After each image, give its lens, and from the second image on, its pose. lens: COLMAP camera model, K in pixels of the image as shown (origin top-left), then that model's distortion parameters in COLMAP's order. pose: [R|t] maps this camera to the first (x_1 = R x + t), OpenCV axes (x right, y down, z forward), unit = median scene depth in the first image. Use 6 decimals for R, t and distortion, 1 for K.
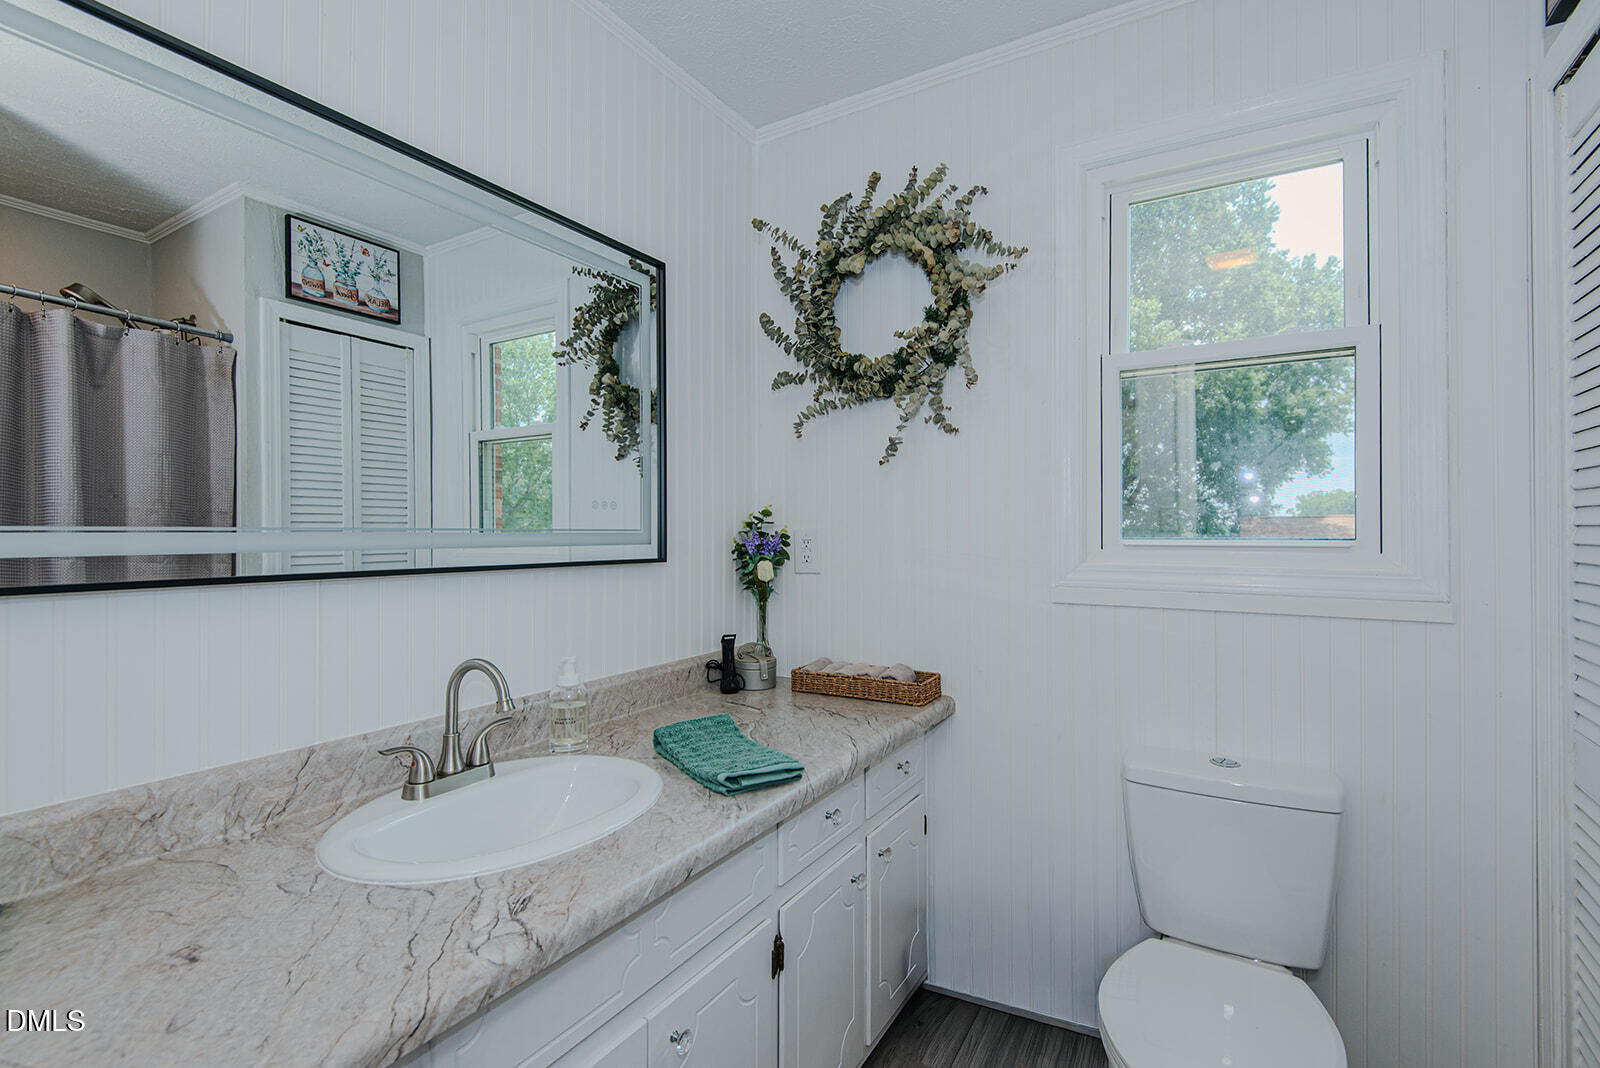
lens RADIAL K [[738.7, 0, 803.2], [0, 738.7, 528.3], [0, 0, 1]] dist [0.034805, -0.017951]
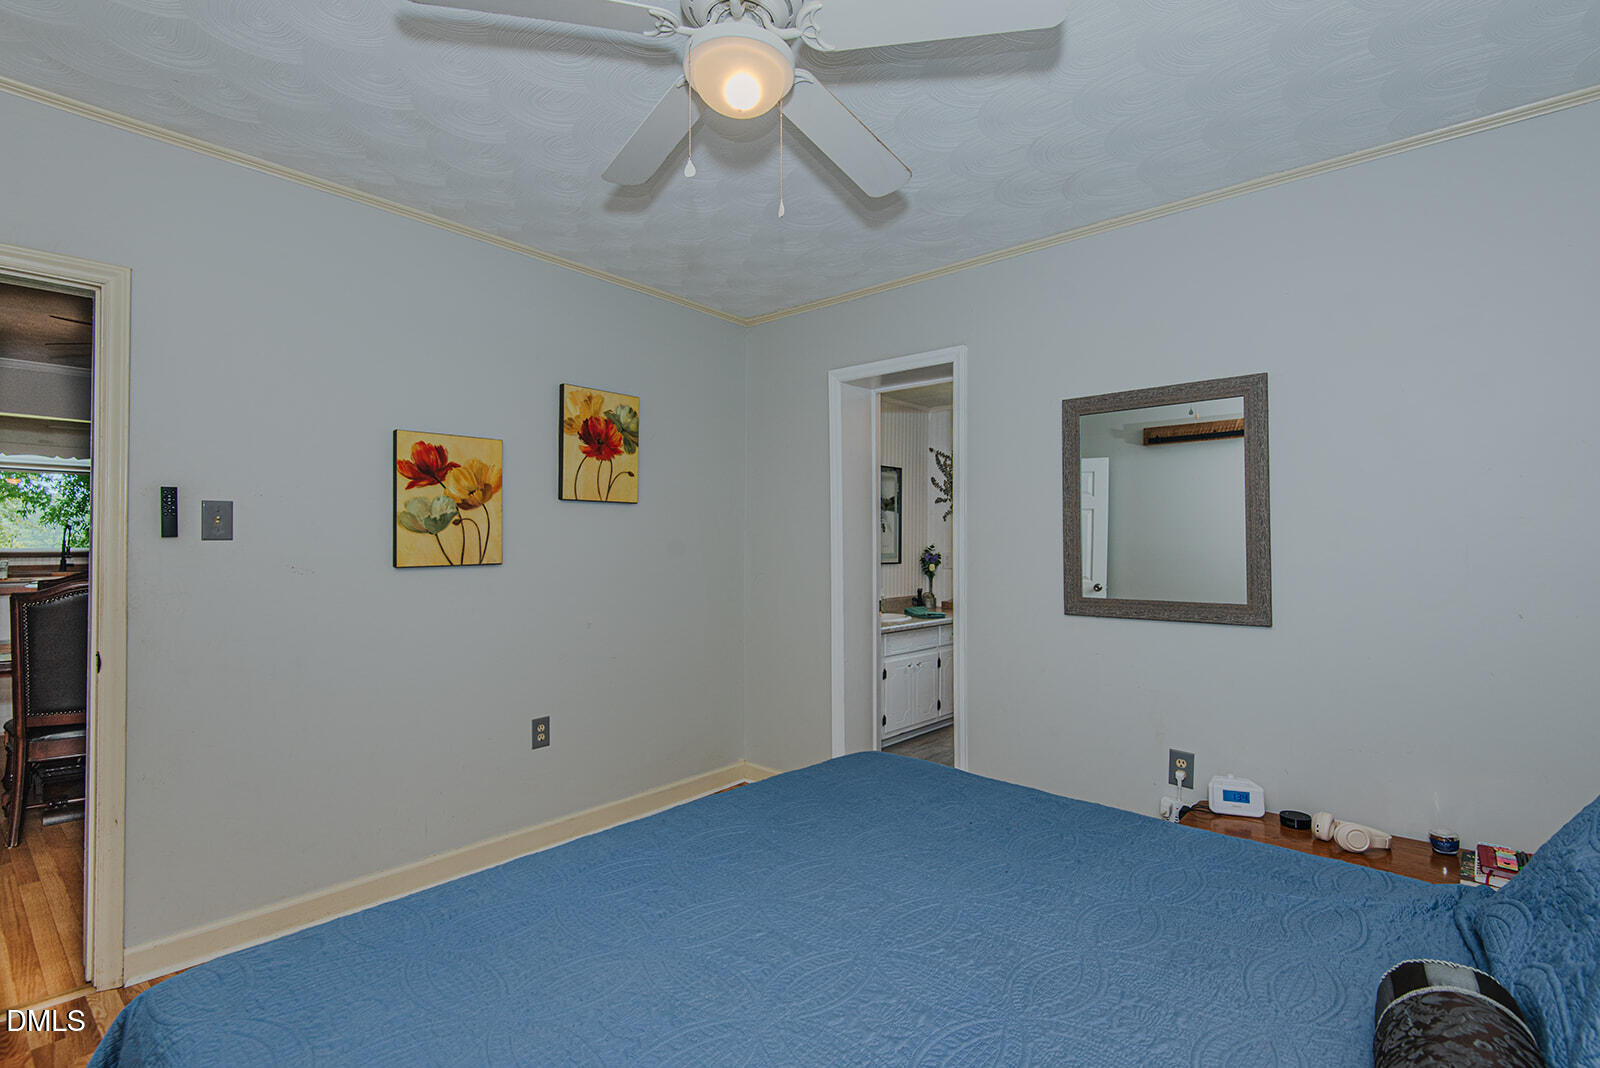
lens RADIAL K [[738.7, 0, 803.2], [0, 738.7, 528.3], [0, 0, 1]] dist [0.034805, -0.017951]
pose [[0.982154, 0.007083, -0.187945, -0.005090], [-0.009153, 0.999907, -0.010150, -0.059400], [0.187855, 0.011689, 0.982127, -1.898548]]
